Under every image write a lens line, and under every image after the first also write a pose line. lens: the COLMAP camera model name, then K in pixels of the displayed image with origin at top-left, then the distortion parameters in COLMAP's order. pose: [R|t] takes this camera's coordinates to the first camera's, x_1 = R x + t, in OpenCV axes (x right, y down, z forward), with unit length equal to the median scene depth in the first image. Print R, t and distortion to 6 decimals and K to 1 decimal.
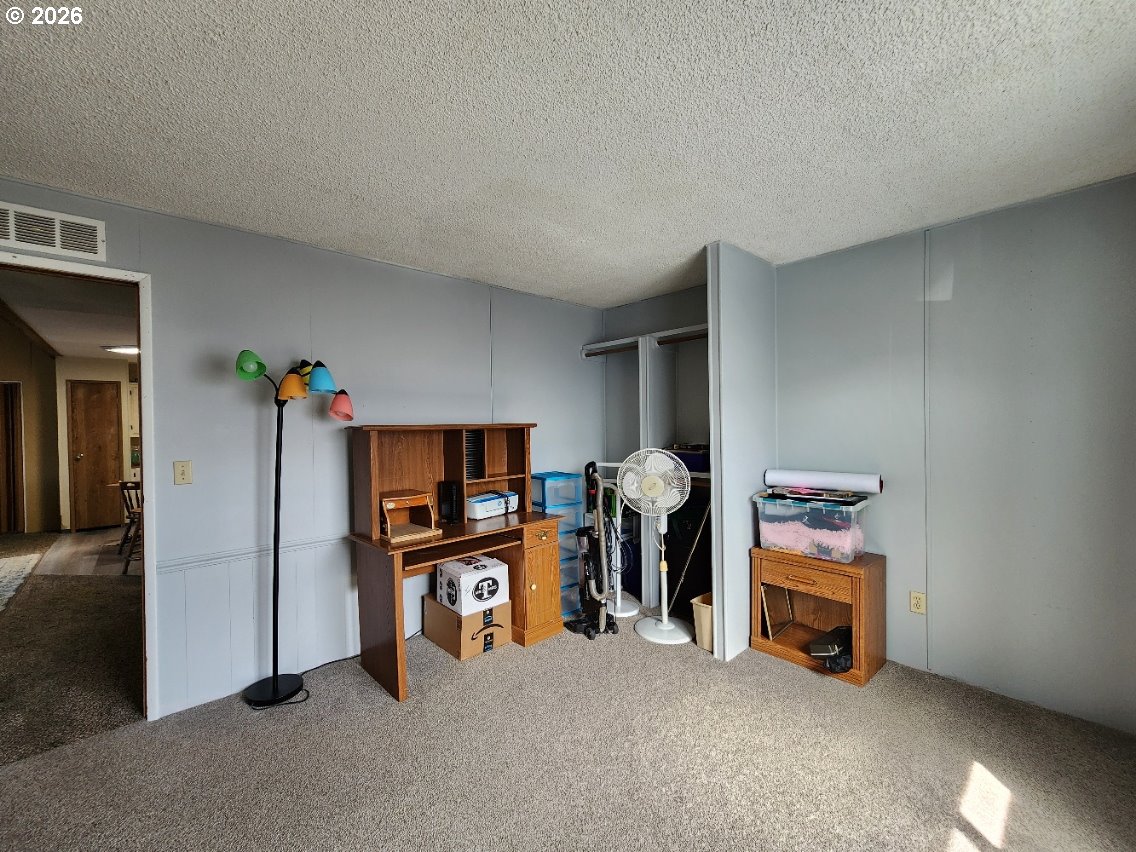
lens RADIAL K [[464.6, 0, 568.0], [0, 464.6, 426.0], [0, 0, 1]] dist [-0.000266, -0.000041]
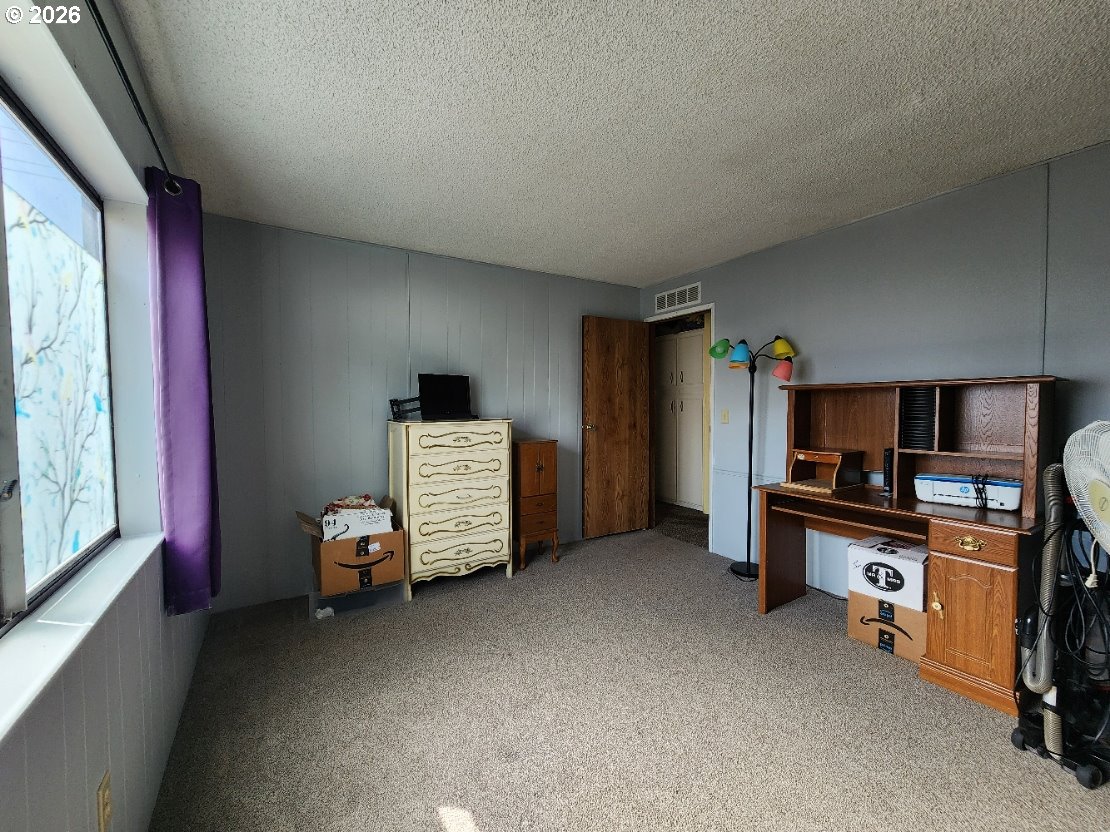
lens RADIAL K [[454.0, 0, 555.0], [0, 454.0, 416.0], [0, 0, 1]] dist [-0.000266, -0.000041]
pose [[-0.174381, 0.039586, -0.983882, 0.722487], [0.006267, 0.999216, 0.039092, 0.025282], [0.984658, 0.000651, -0.174493, 0.559295]]
